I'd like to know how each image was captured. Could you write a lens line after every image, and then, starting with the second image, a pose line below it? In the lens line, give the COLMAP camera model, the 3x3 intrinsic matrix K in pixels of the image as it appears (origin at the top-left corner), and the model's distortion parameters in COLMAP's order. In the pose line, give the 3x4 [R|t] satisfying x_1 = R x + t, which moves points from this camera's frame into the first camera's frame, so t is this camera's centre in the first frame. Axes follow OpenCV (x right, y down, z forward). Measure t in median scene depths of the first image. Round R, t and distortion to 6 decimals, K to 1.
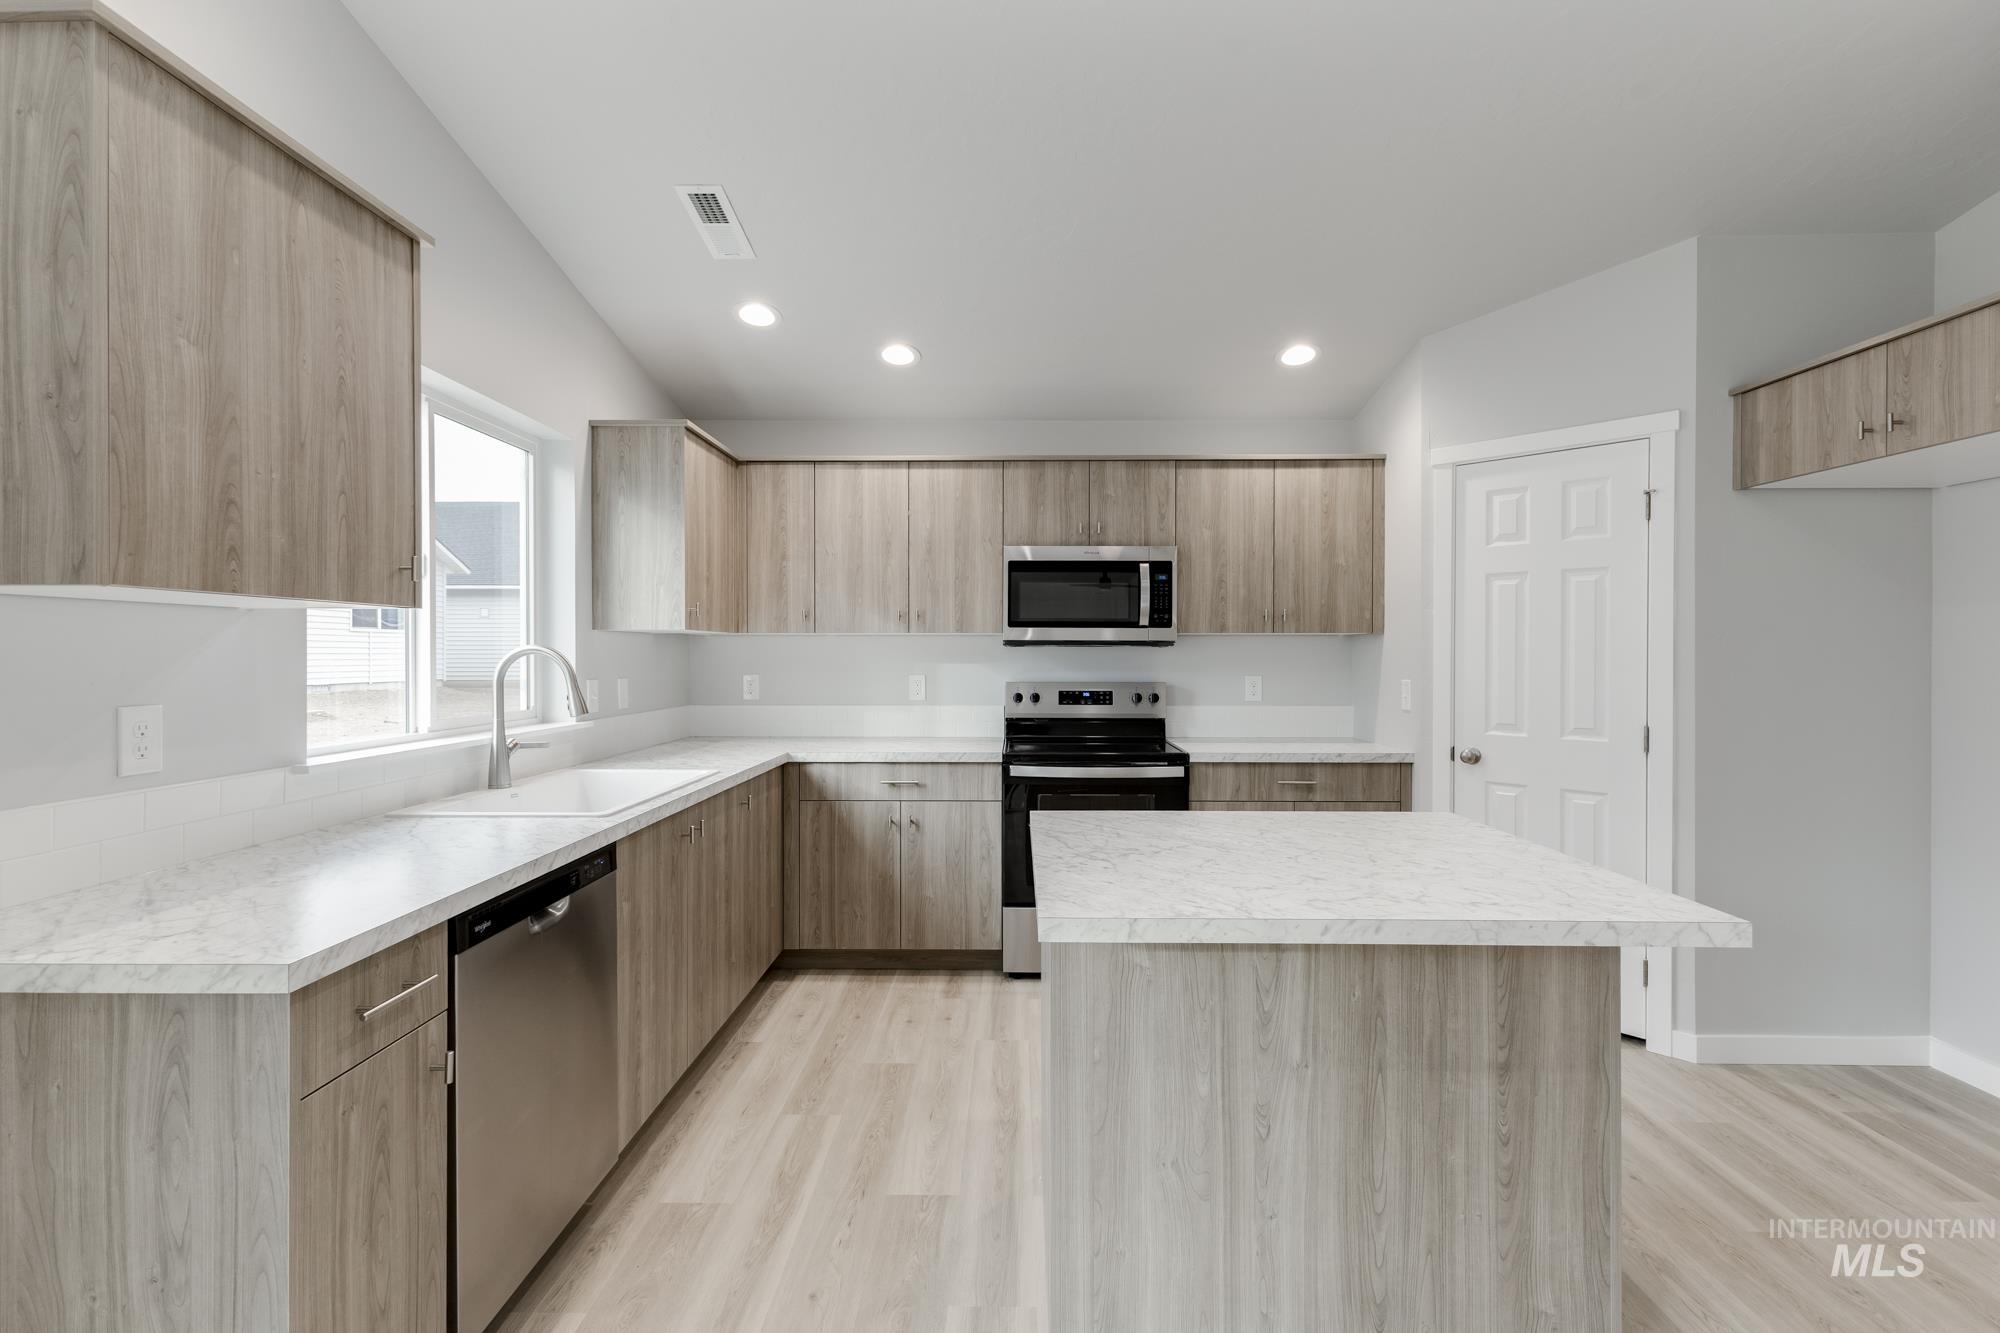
lens RADIAL K [[872.4, 0, 1001.1], [0, 872.4, 659.0], [0, 0, 1]] dist [0.006329, 0.000233]
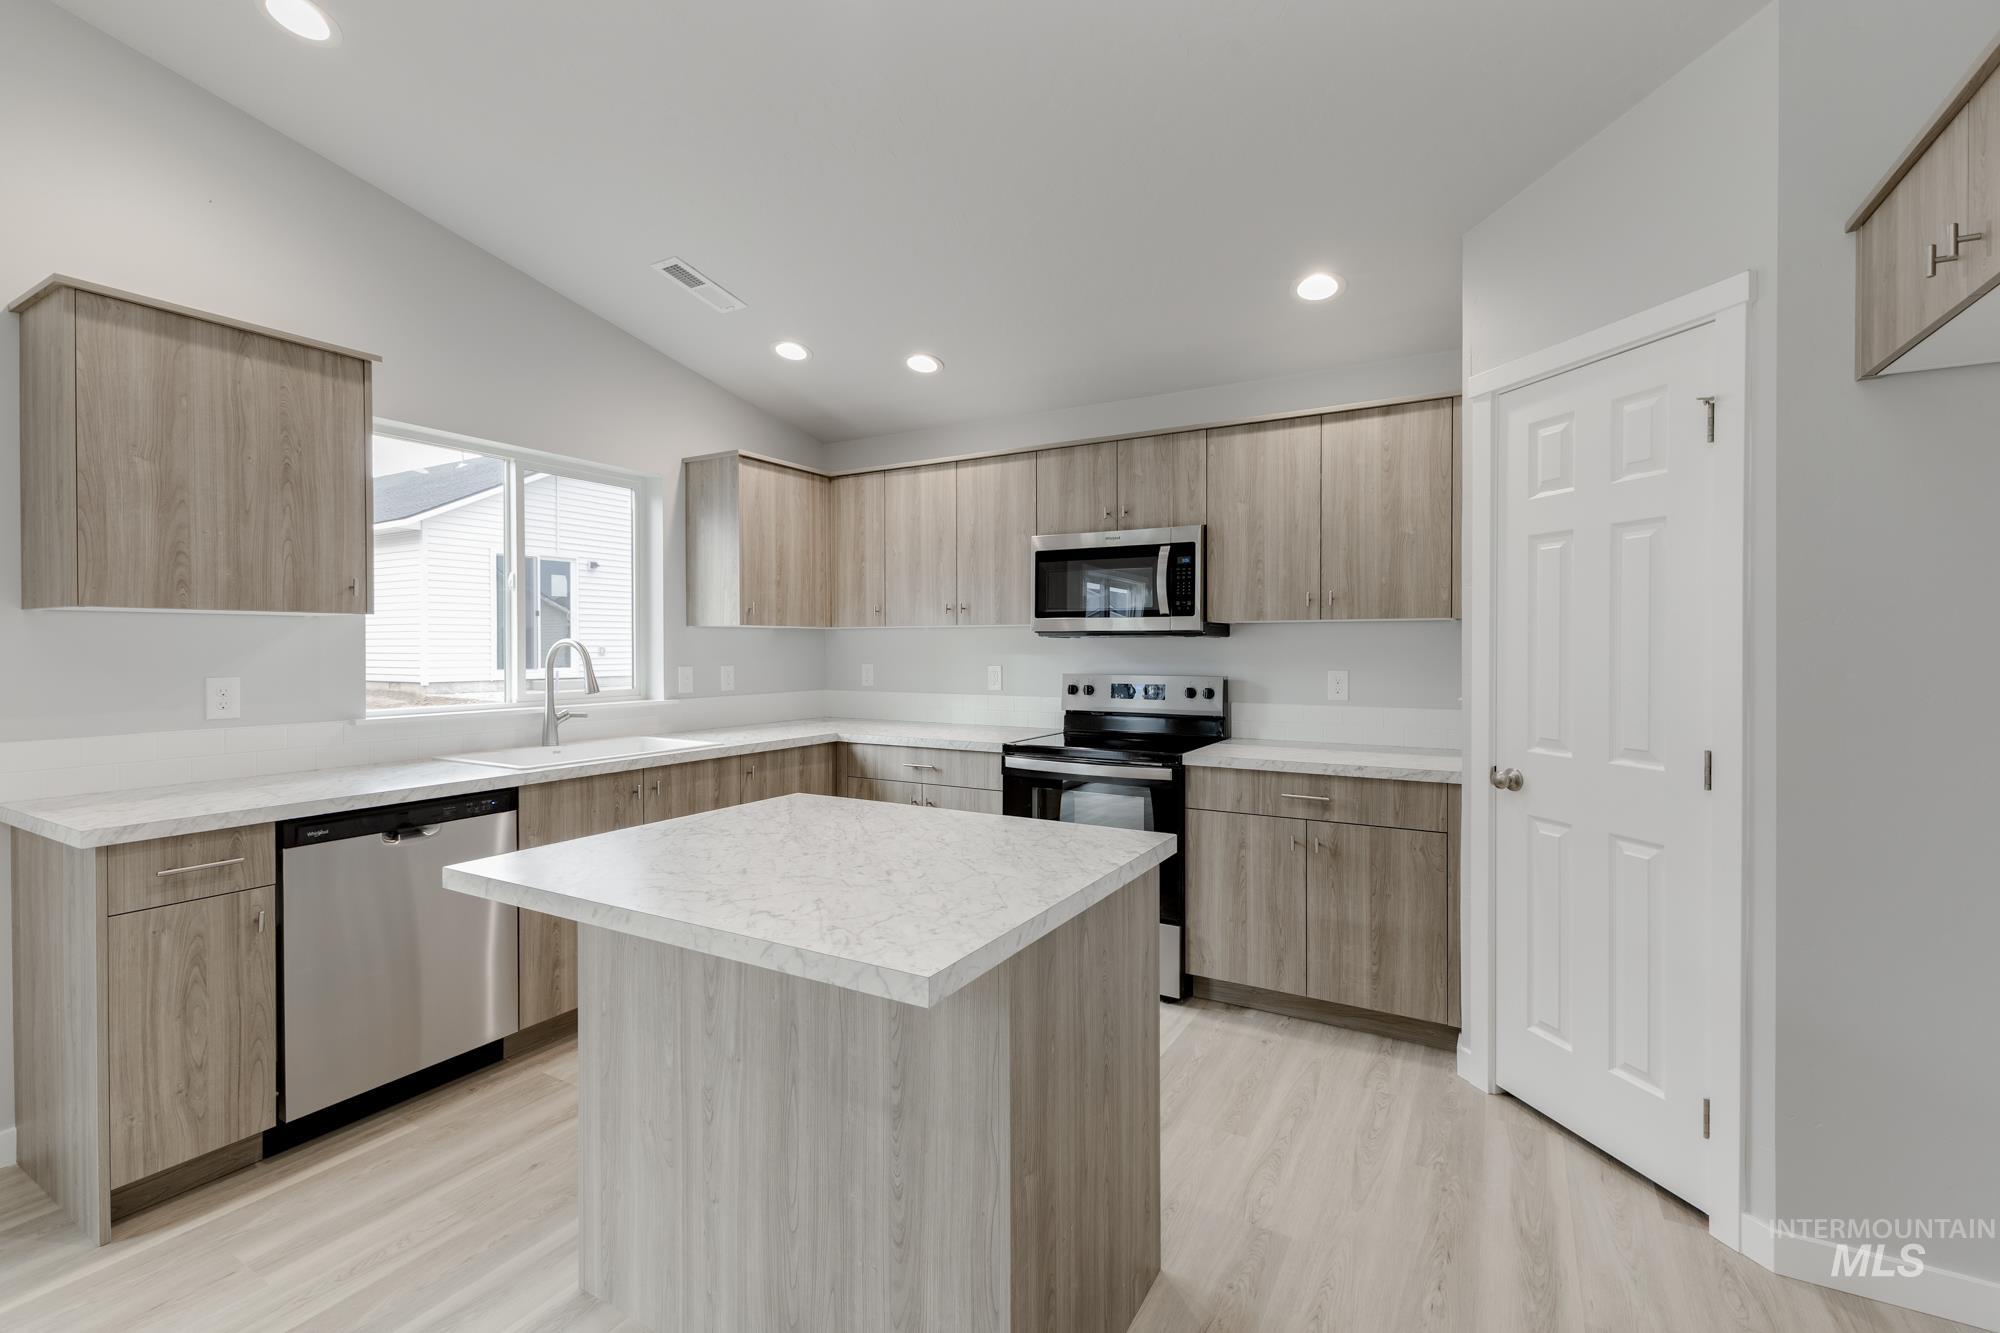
lens RADIAL K [[866.1, 0, 1002.8], [0, 866.1, 653.3], [0, 0, 1]] dist [0.006181, 0.000140]
pose [[0.874553, 0.002923, -0.484921, 0.481661], [-0.001289, 0.999992, 0.003704, 0.000178], [0.484928, -0.002614, 0.874550, 0.126196]]
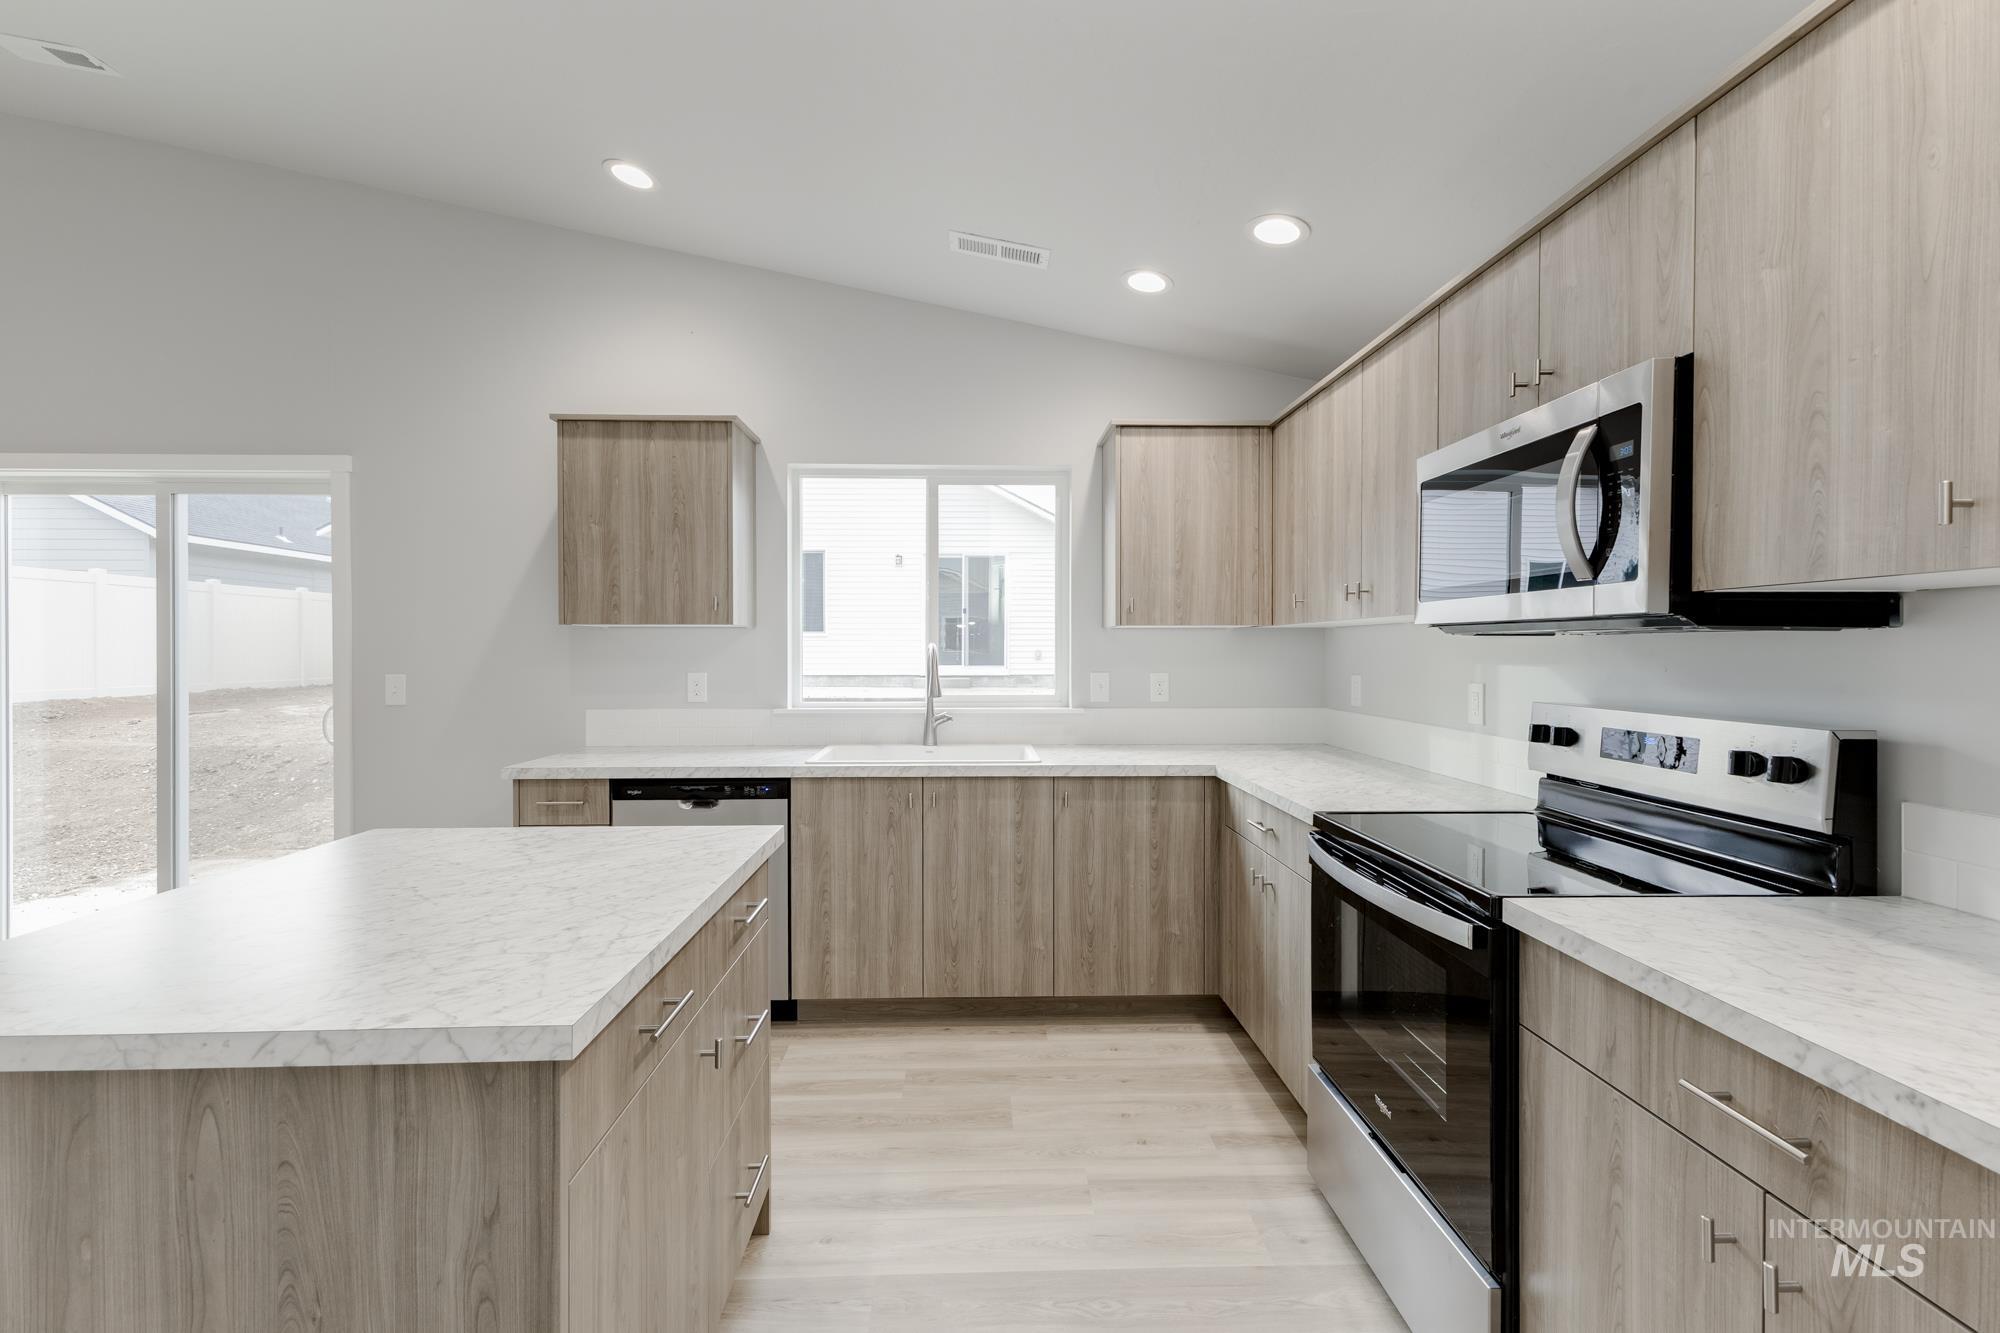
lens RADIAL K [[872.4, 0, 1001.1], [0, 872.4, 659.0], [0, 0, 1]] dist [0.006329, 0.000233]
pose [[0.052544, 0.009782, -0.998571, 0.590990], [-0.005352, 0.999940, 0.009514, -0.003310], [0.998604, 0.004844, 0.052593, 0.742290]]
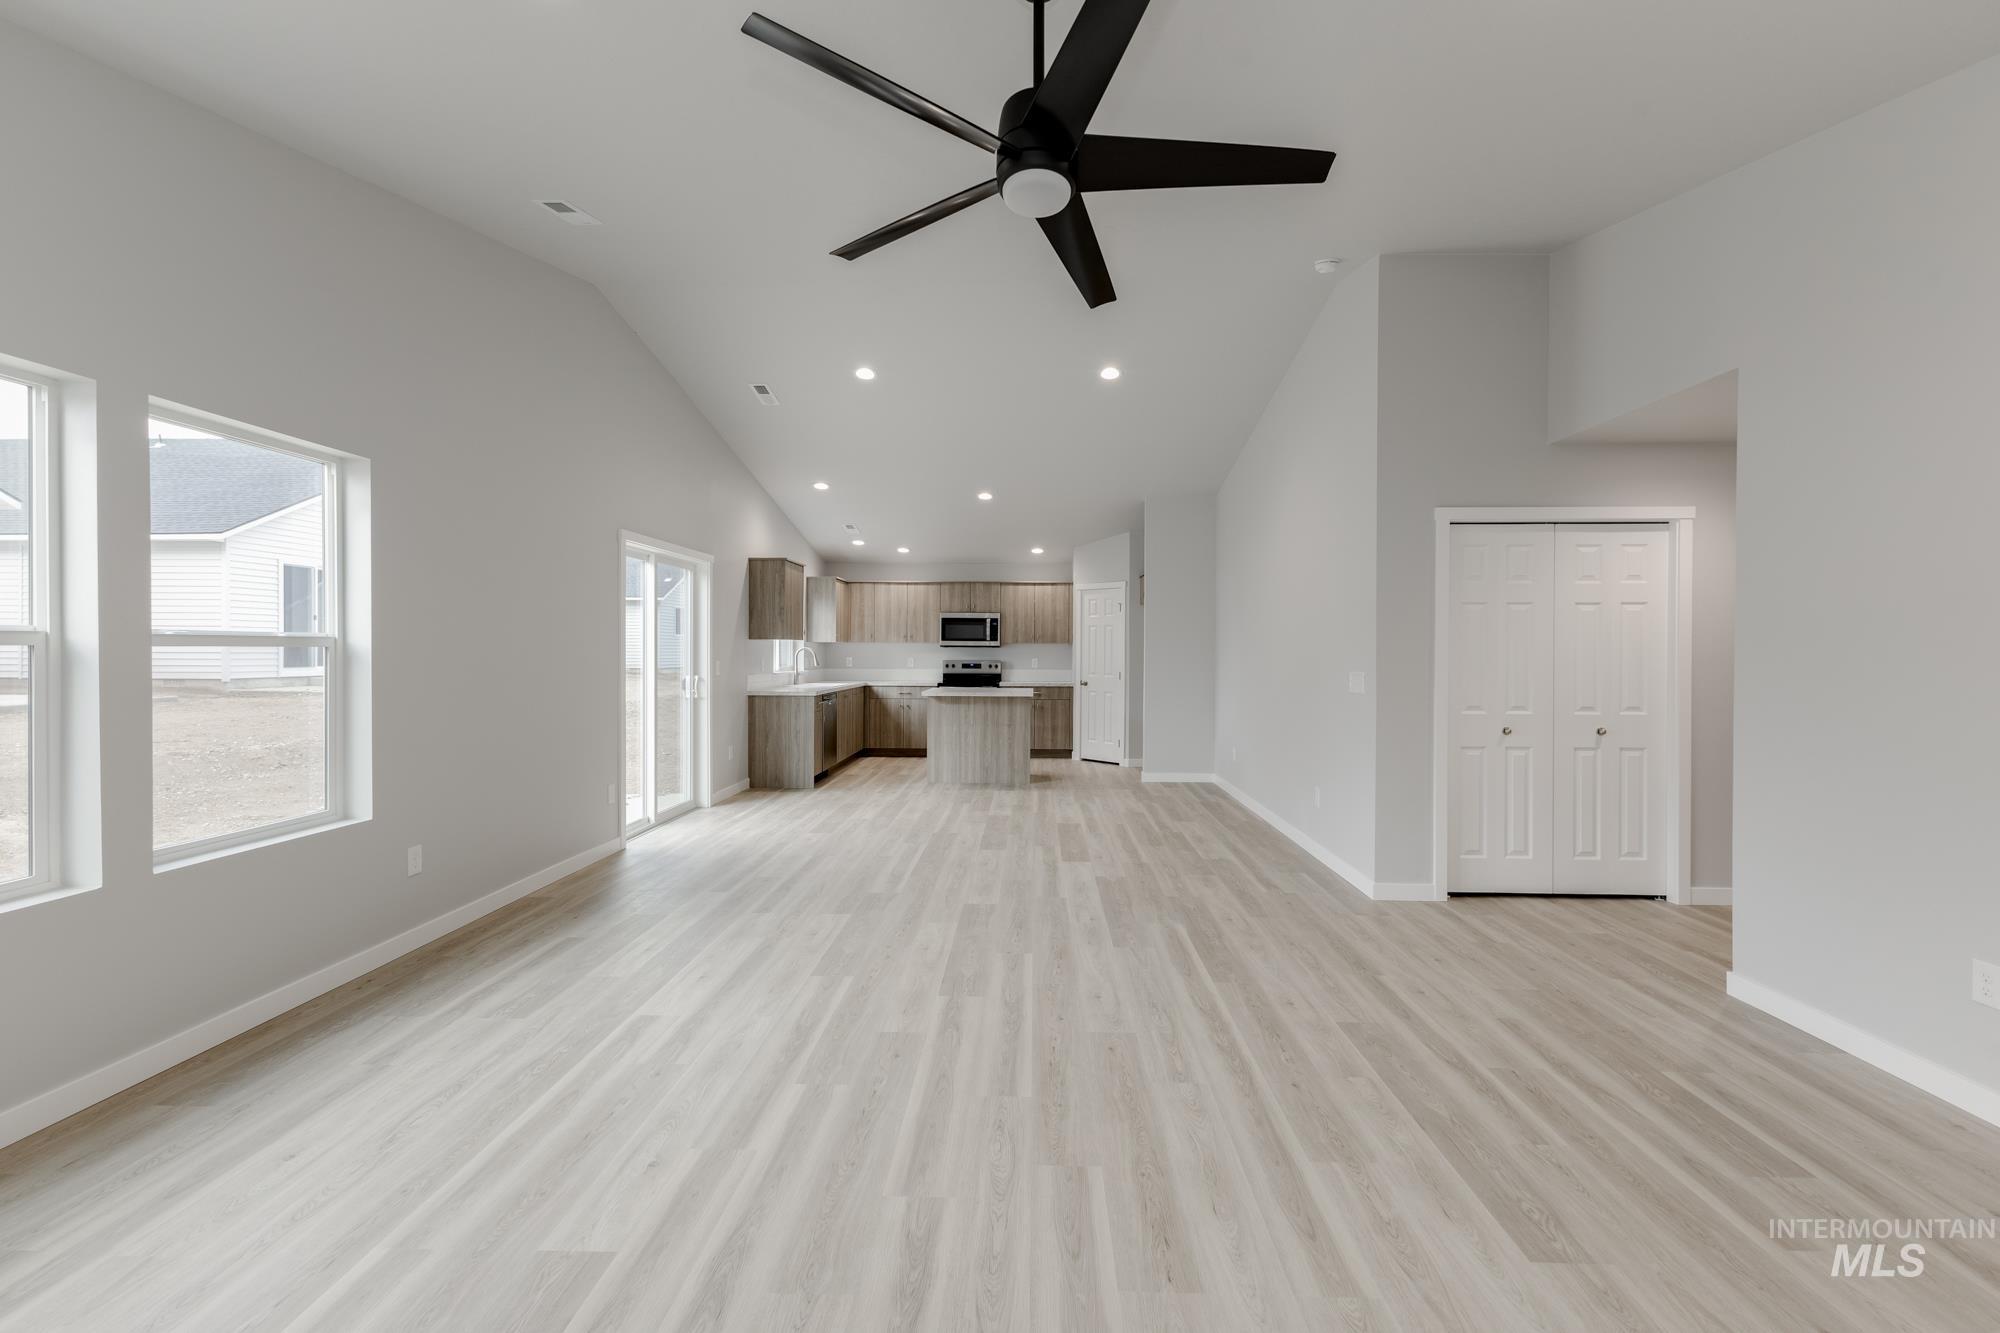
lens RADIAL K [[851.0, 0, 1018.1], [0, 851.0, 659.8], [0, 0, 1]] dist [0.001147, 0.000039]
pose [[0.999990, 0.004438, 0.000025, 0.276808], [-0.004438, 0.999979, 0.004754, 0.012788], [-0.000004, -0.004754, 0.999989, -1.916267]]
